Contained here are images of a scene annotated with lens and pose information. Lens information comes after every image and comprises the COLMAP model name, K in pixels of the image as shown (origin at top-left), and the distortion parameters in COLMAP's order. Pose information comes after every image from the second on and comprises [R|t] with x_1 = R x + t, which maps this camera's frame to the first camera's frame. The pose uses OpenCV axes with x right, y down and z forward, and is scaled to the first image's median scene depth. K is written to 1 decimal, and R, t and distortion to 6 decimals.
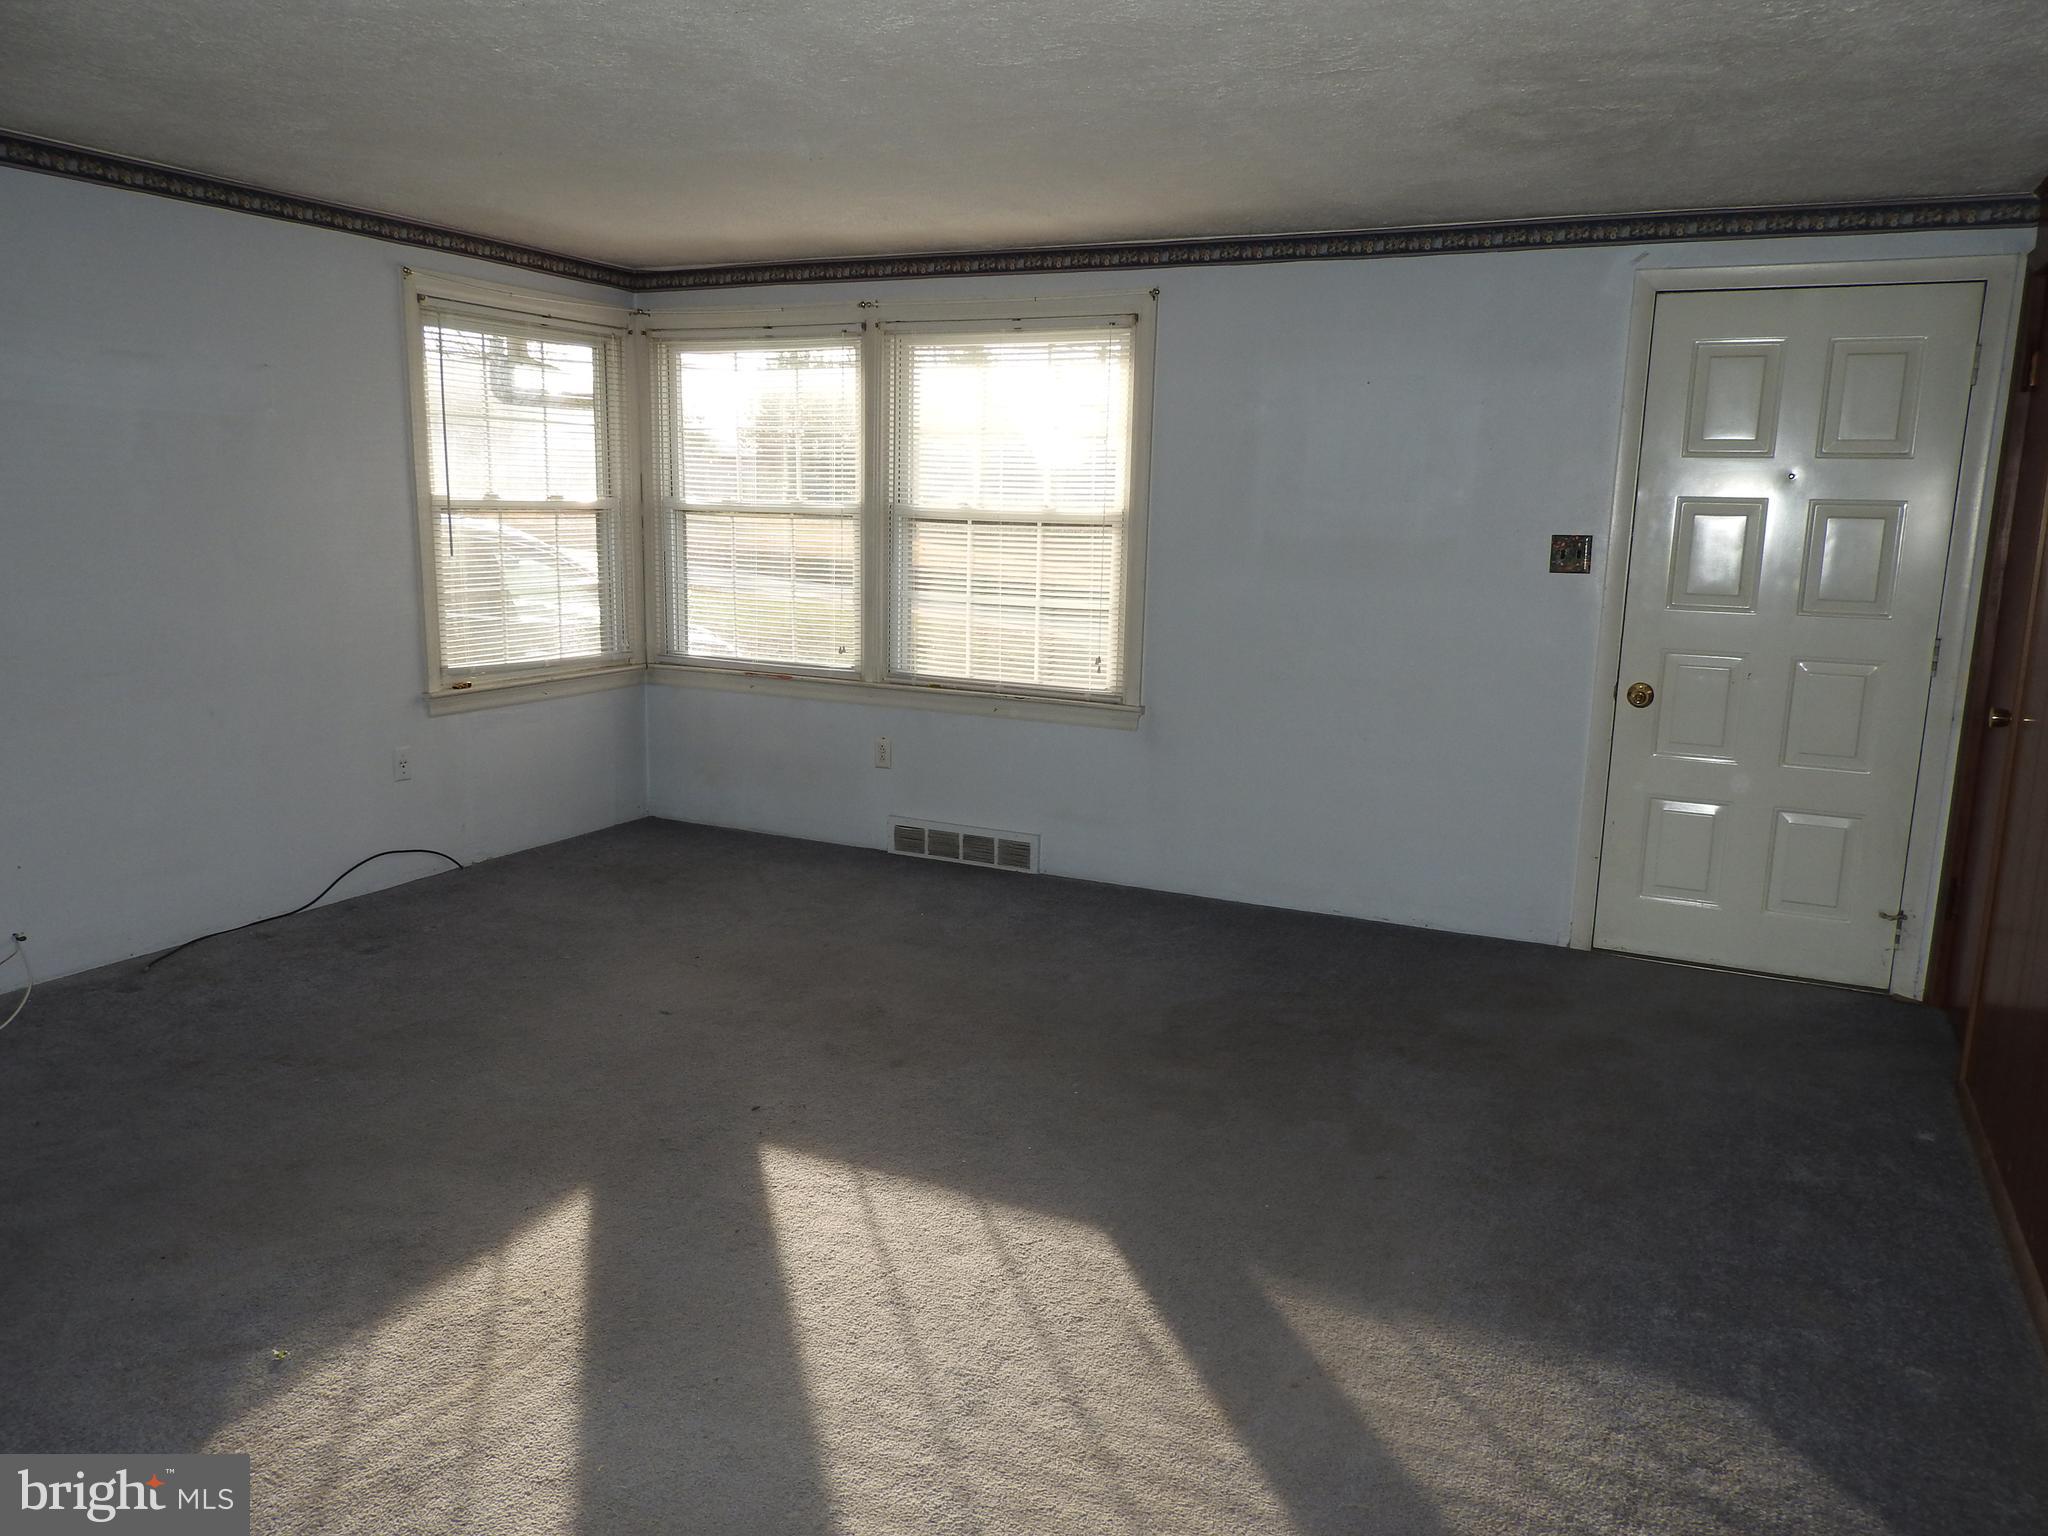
lens RADIAL K [[1465.8, 0, 1029.3], [0, 1465.8, 766.5], [0, 0, 1]] dist [0.009514, -0.004533]
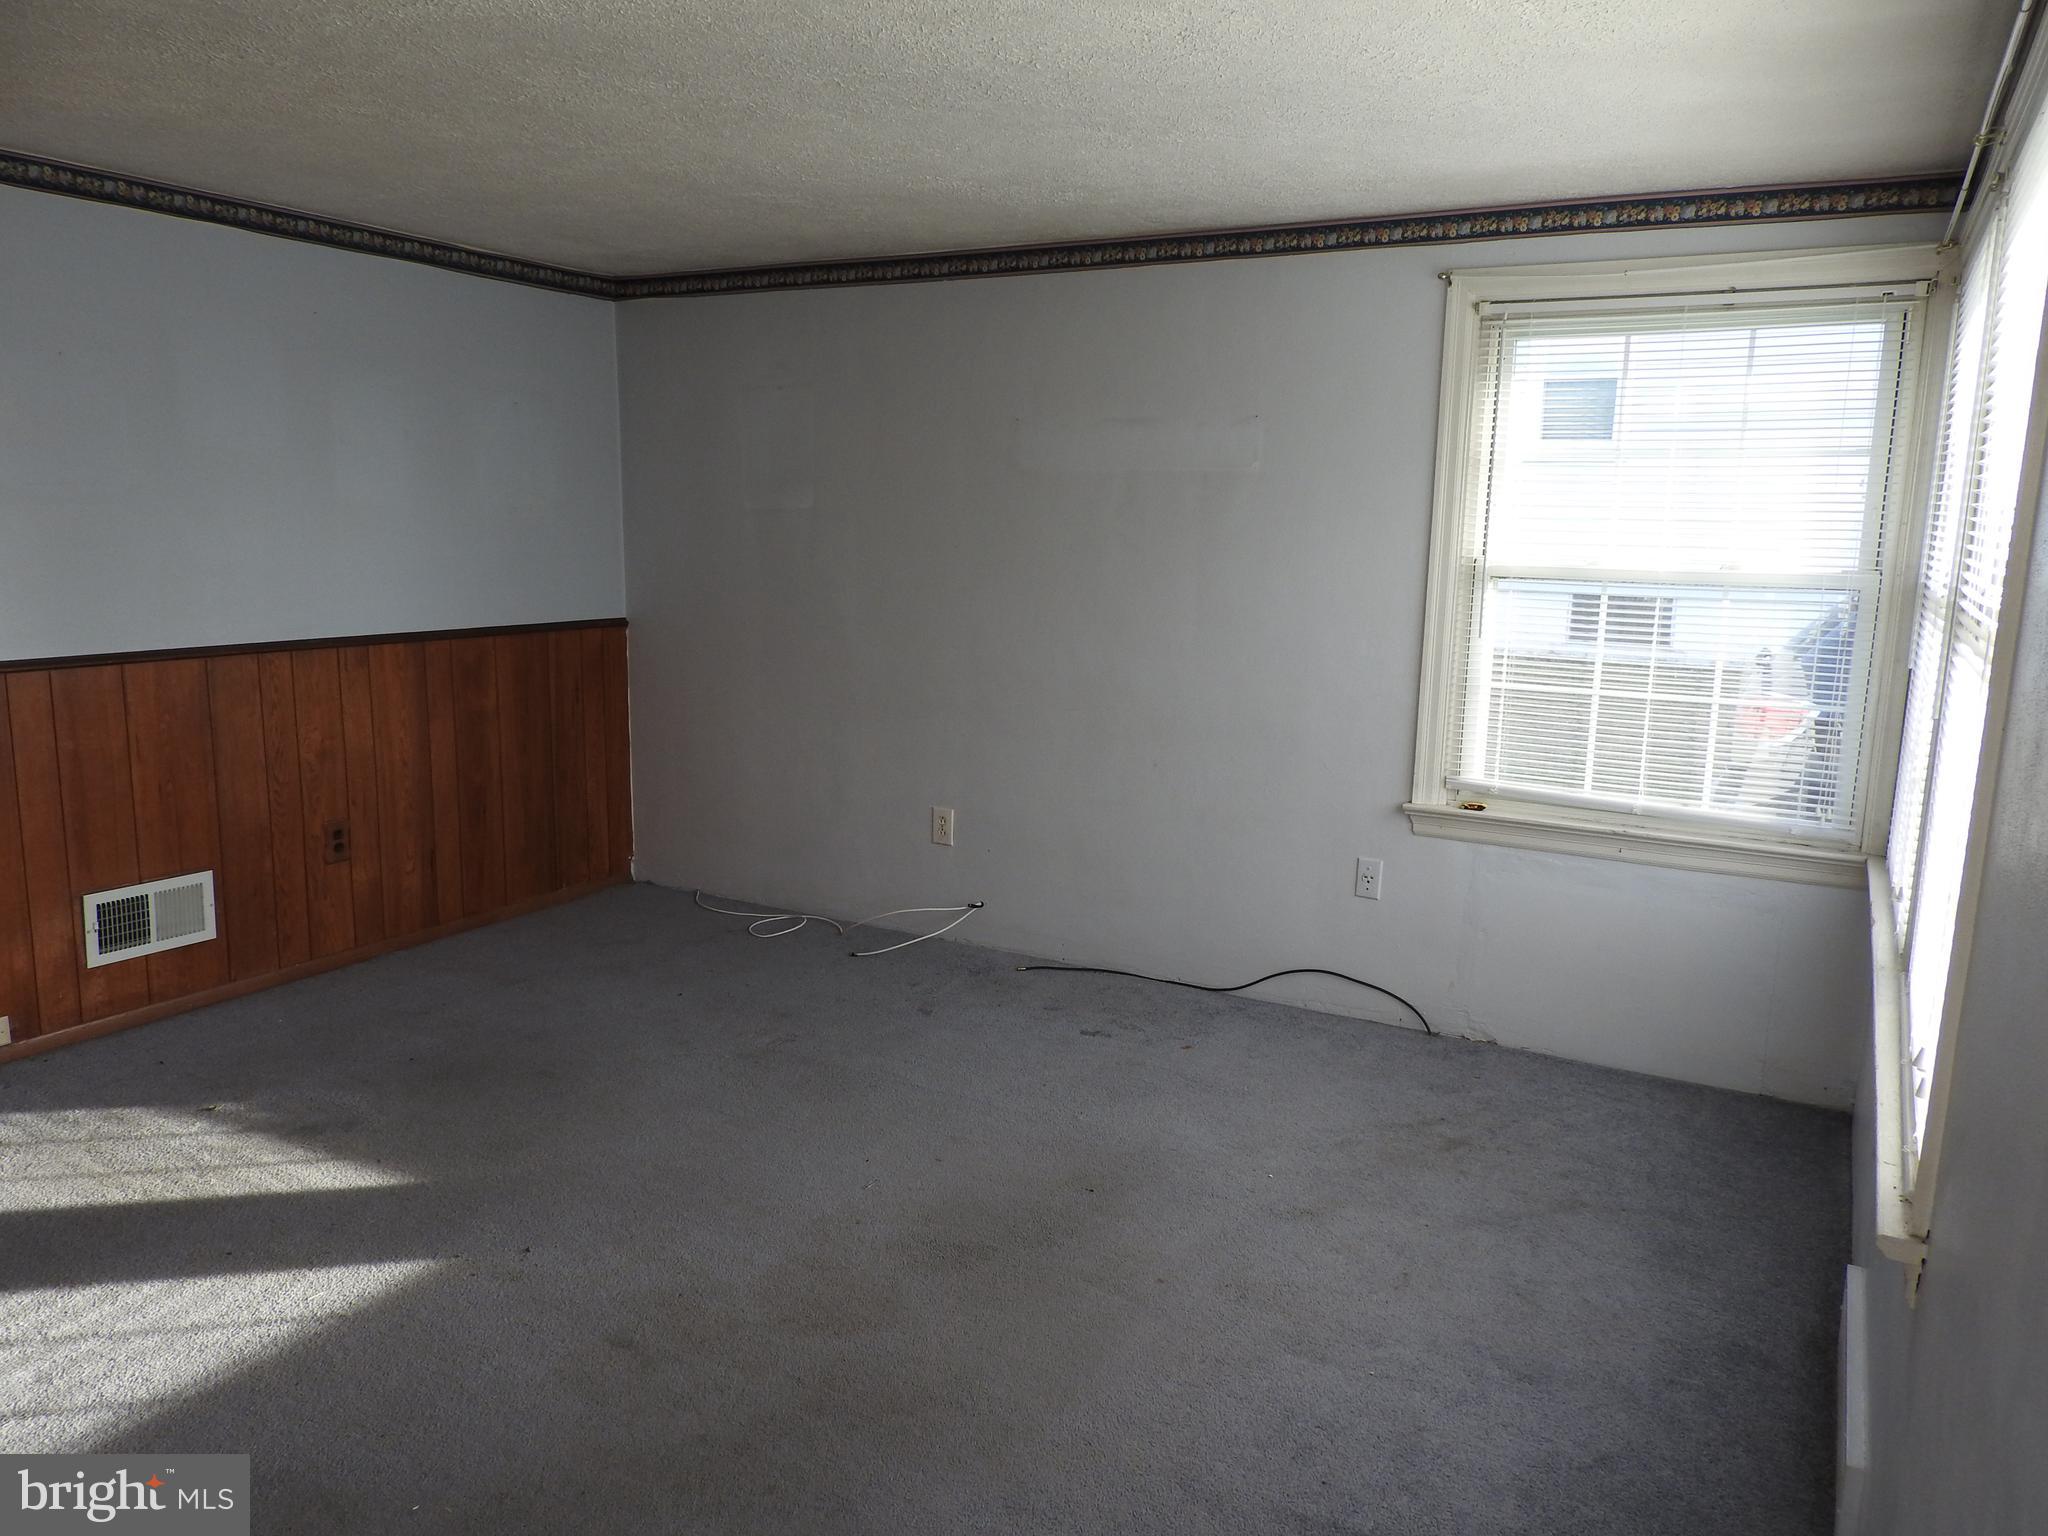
lens RADIAL K [[1465.8, 0, 1029.3], [0, 1465.8, 766.5], [0, 0, 1]] dist [0.009514, -0.004533]
pose [[-0.066837, 0.151692, -0.986166, 0.368201], [-0.202548, 0.965733, 0.162277, -0.148041], [0.976989, 0.210592, -0.033822, 0.772294]]
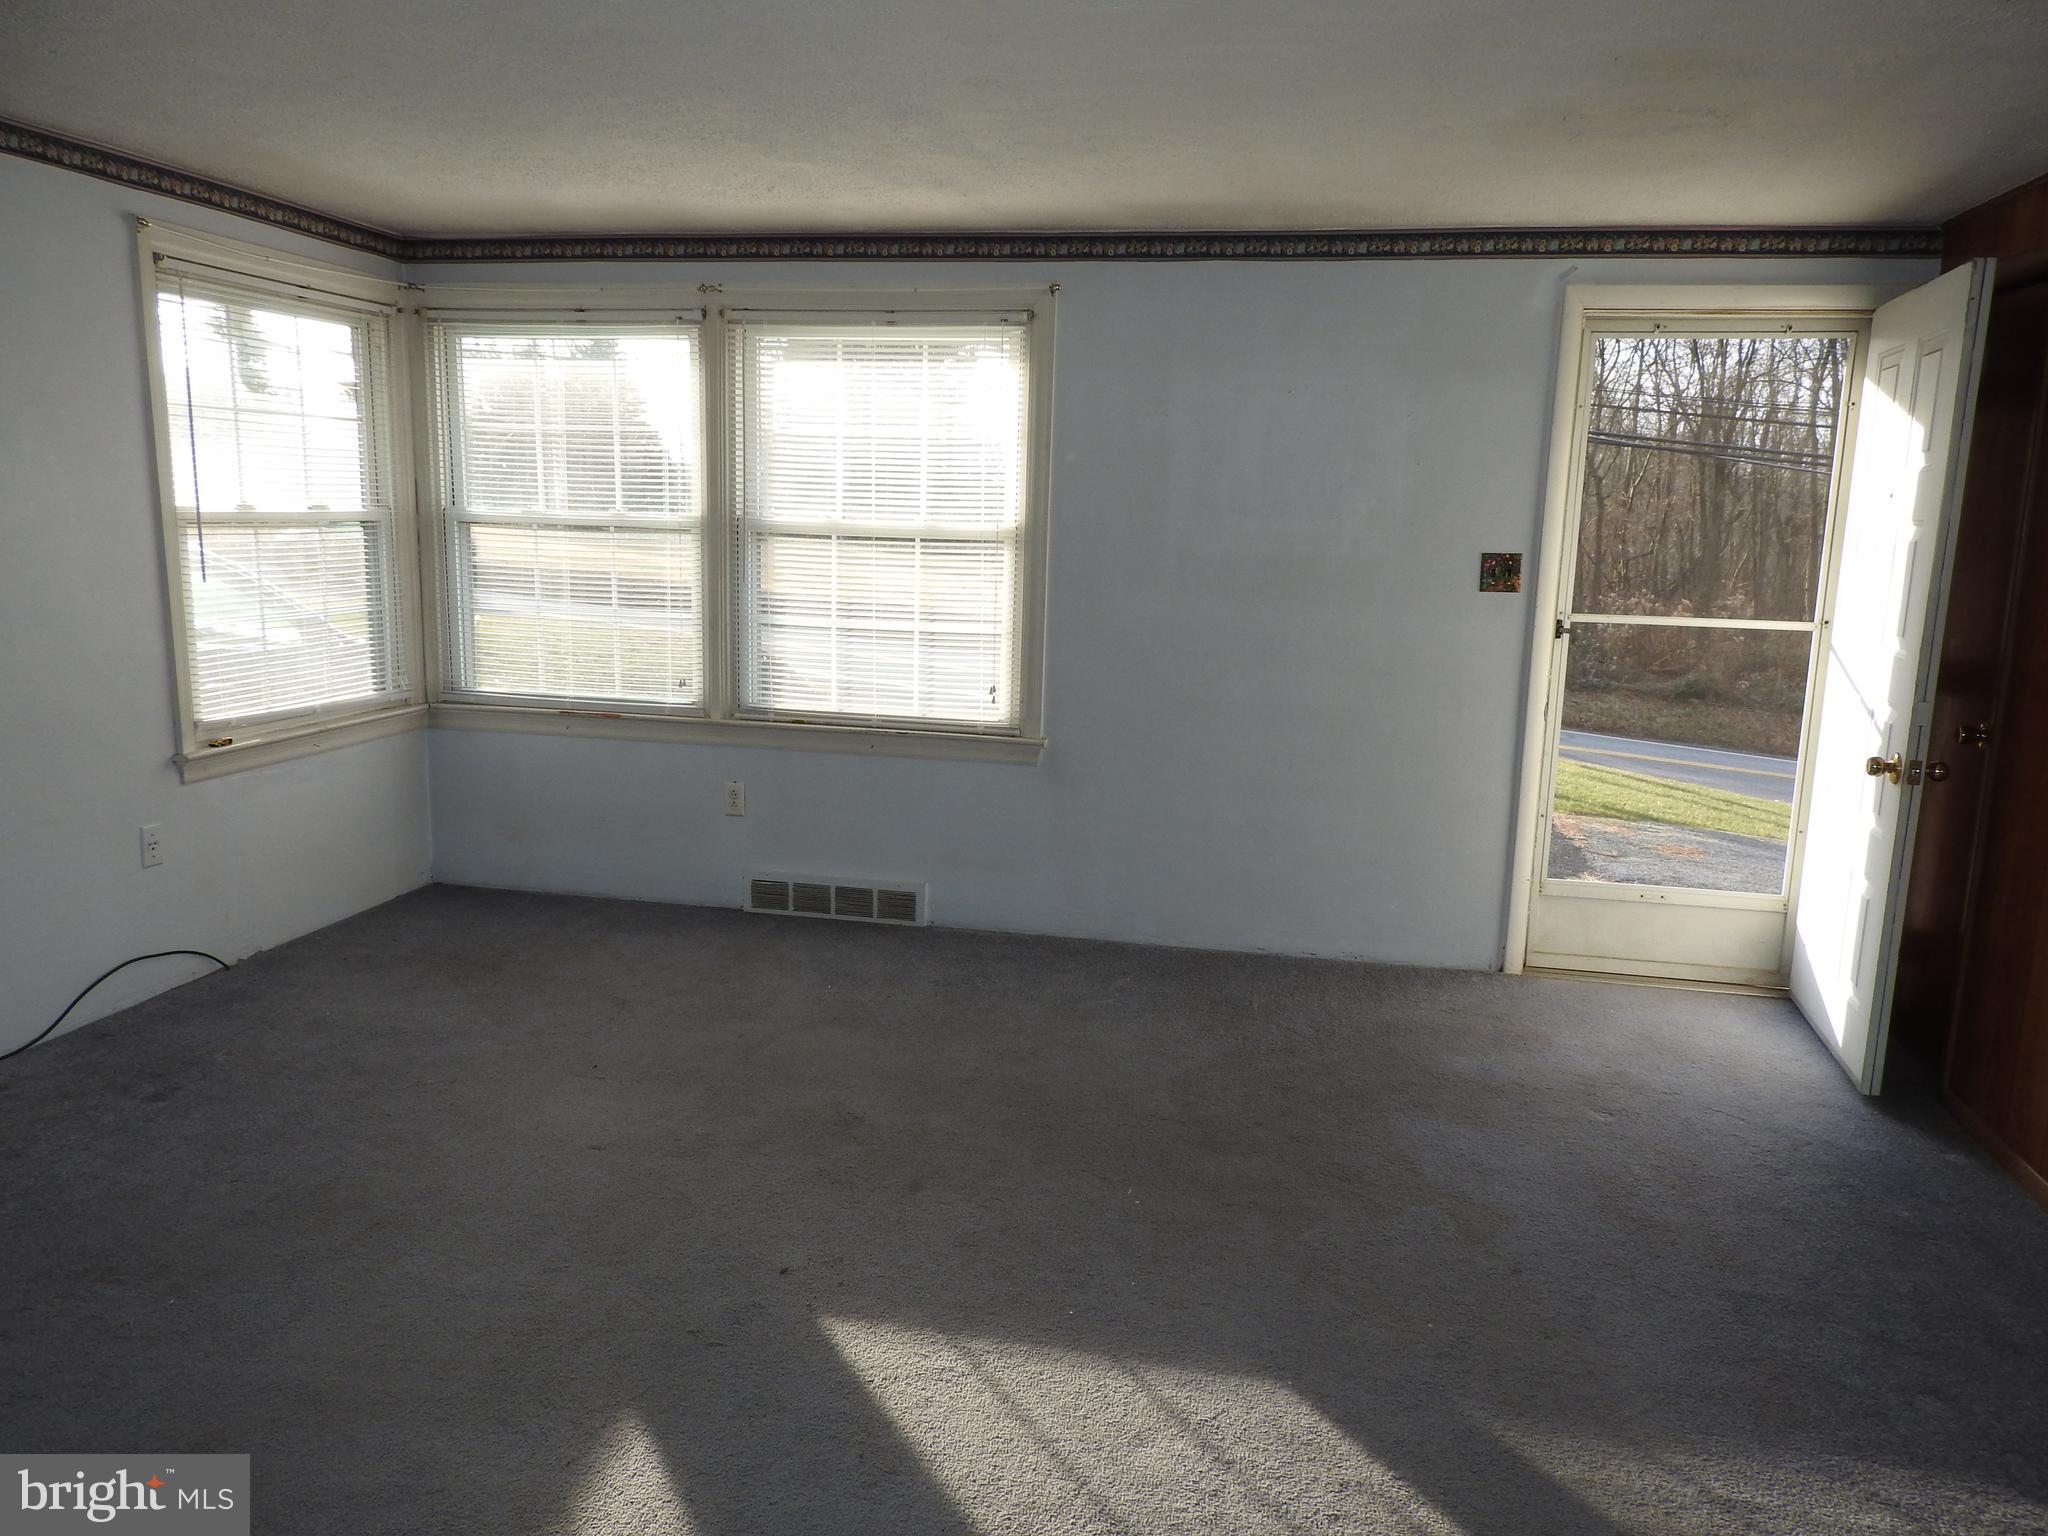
lens RADIAL K [[1465.8, 0, 1029.3], [0, 1465.8, 766.5], [0, 0, 1]] dist [0.009514, -0.004533]
pose [[0.969006, -0.040078, 0.243765, -0.148809], [0.039640, 0.999192, 0.006704, -0.028781], [-0.243837, 0.003167, 0.969811, 0.107152]]
